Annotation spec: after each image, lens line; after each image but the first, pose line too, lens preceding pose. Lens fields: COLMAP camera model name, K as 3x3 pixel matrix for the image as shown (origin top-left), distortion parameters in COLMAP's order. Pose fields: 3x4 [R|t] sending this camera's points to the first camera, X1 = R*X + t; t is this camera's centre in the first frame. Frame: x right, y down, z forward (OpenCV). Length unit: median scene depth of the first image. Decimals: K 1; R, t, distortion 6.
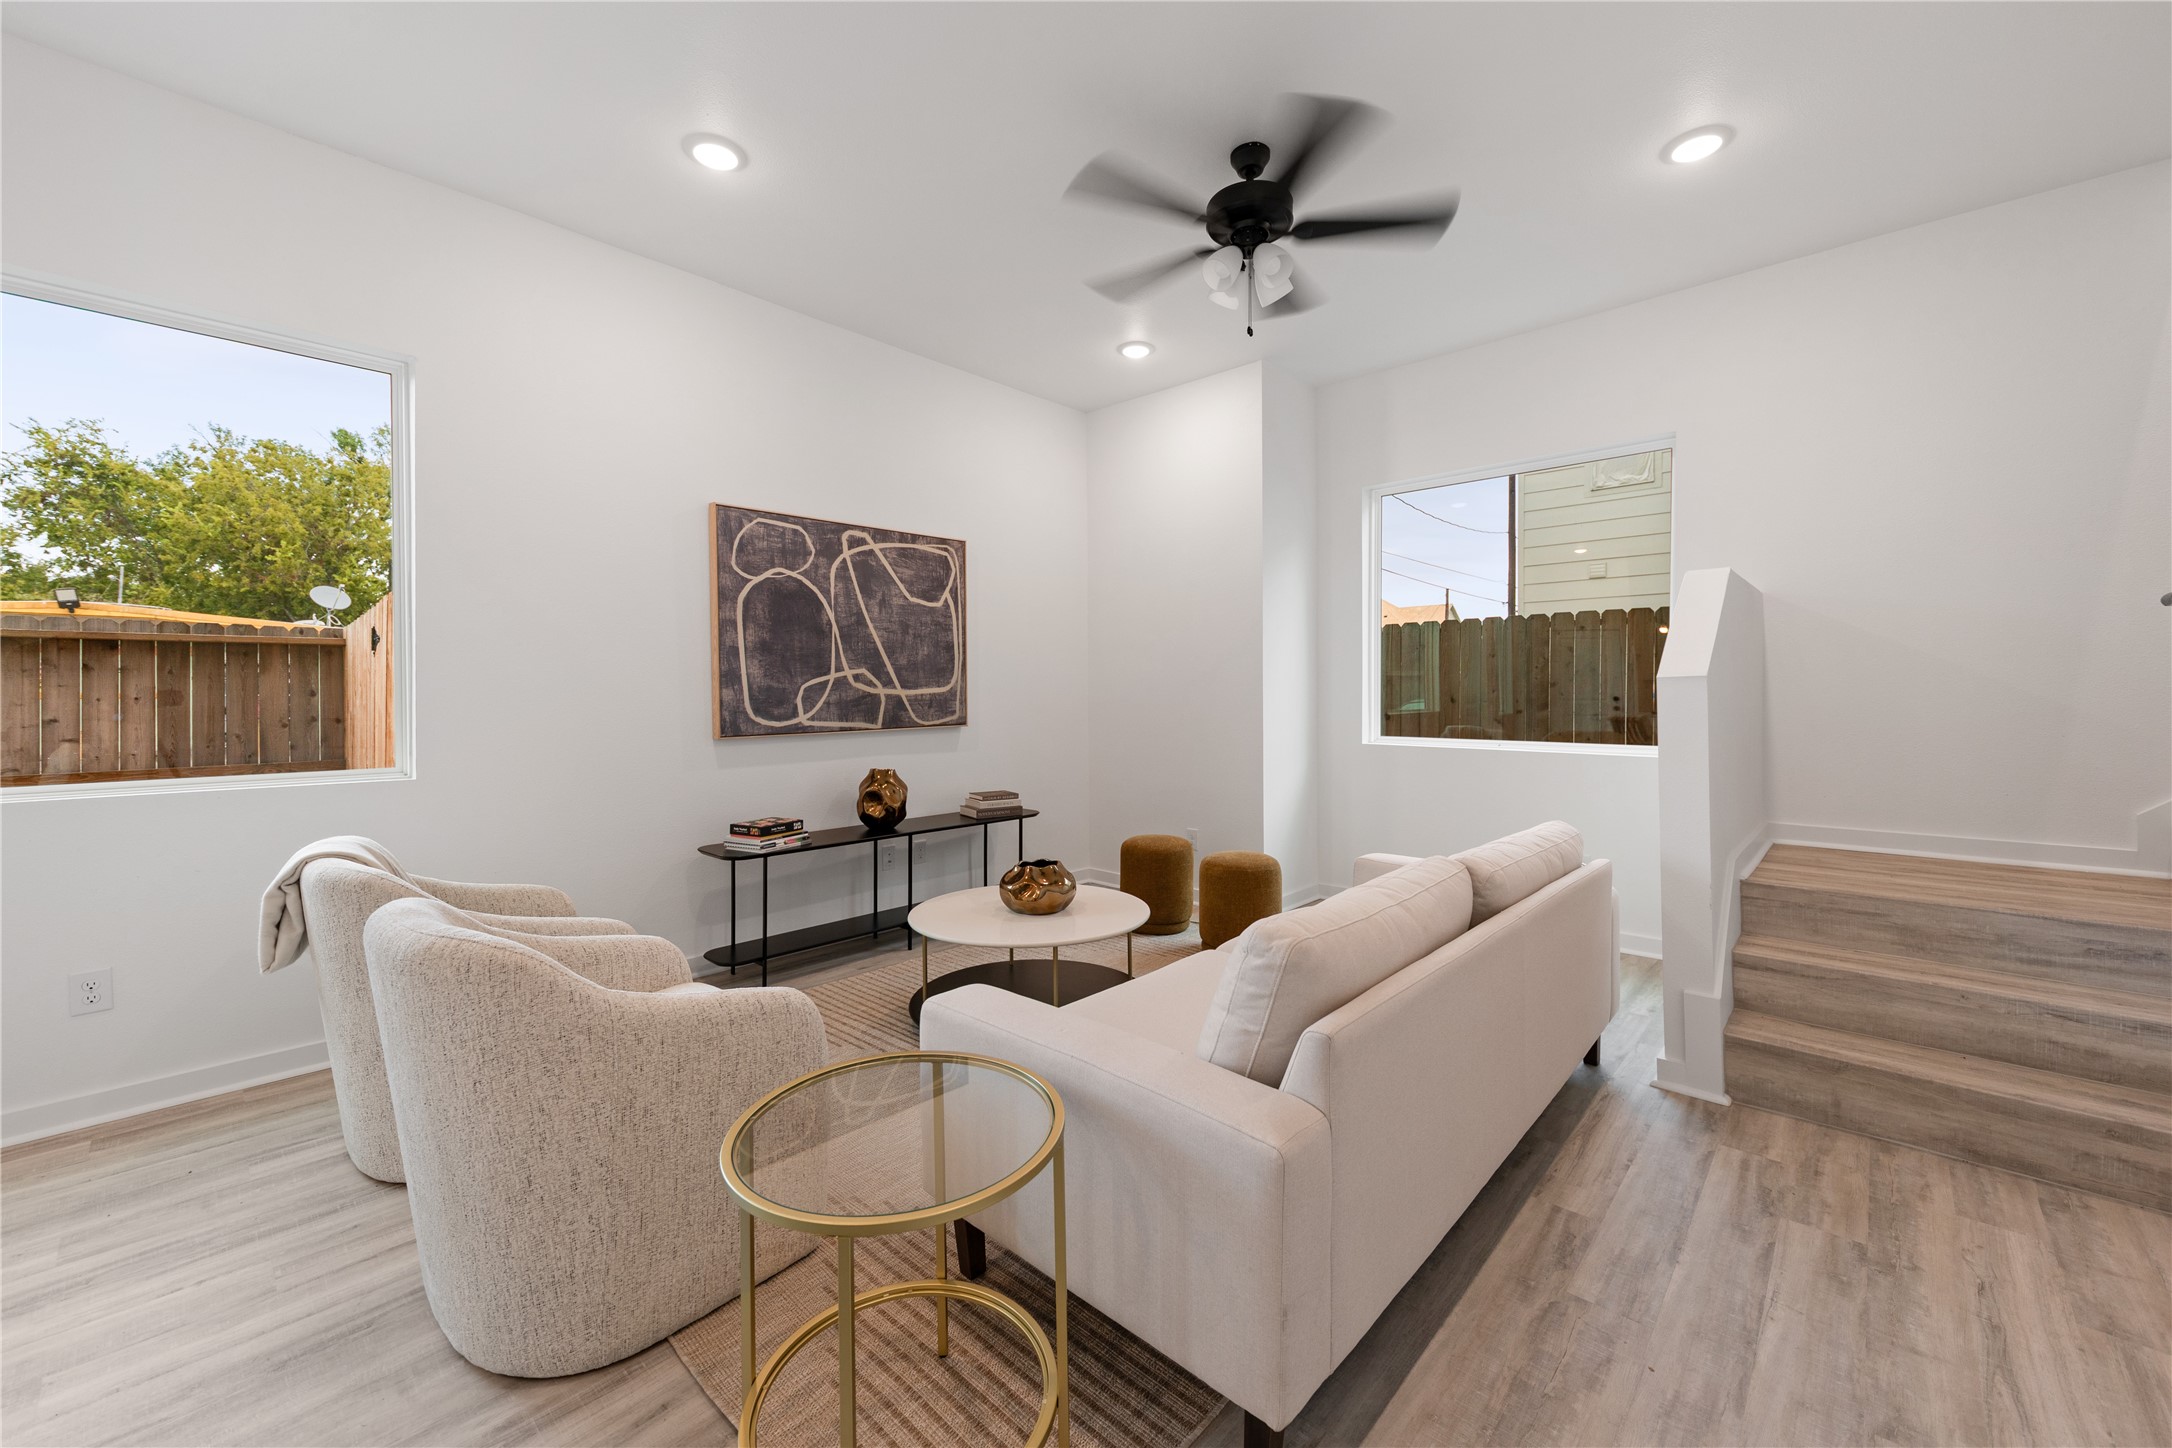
lens RADIAL K [[854.6, 0, 1097.3], [0, 854.6, 706.8], [0, 0, 1]] dist [0.004576, -0.000442]
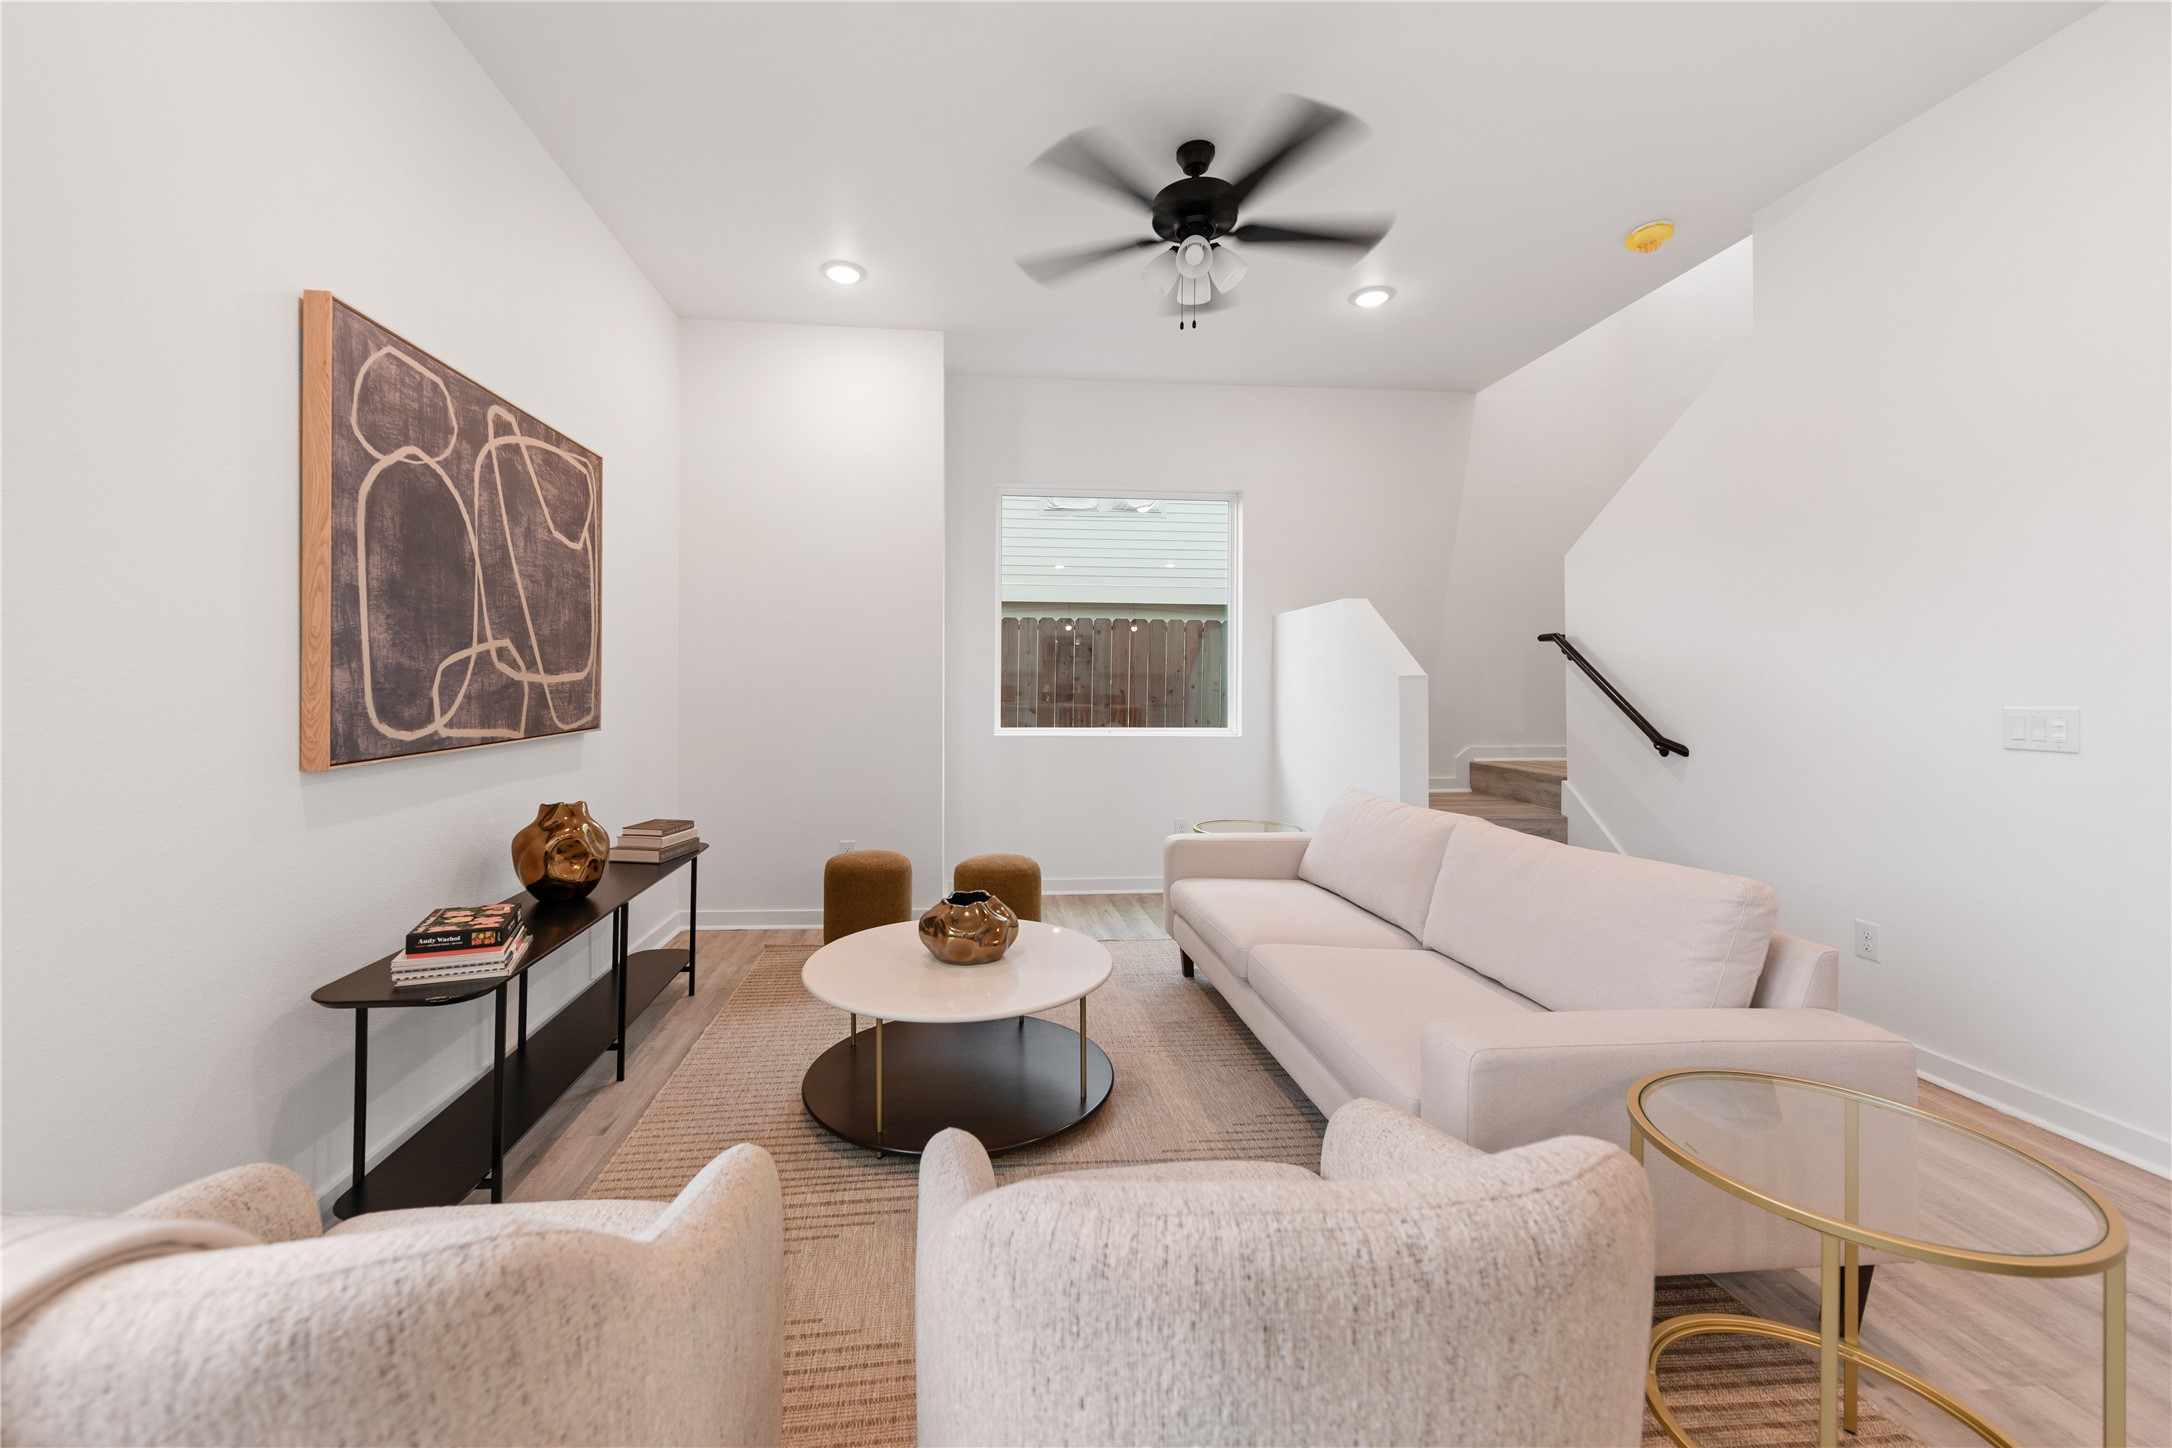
lens RADIAL K [[854.6, 0, 1047.6], [0, 854.6, 687.6], [0, 0, 1]] dist [0.004576, -0.000442]
pose [[0.672447, 0.005872, 0.740122, -0.480927], [0.004200, 0.999922, -0.011748, -0.001961], [-0.740133, 0.011008, 0.672370, 0.325548]]
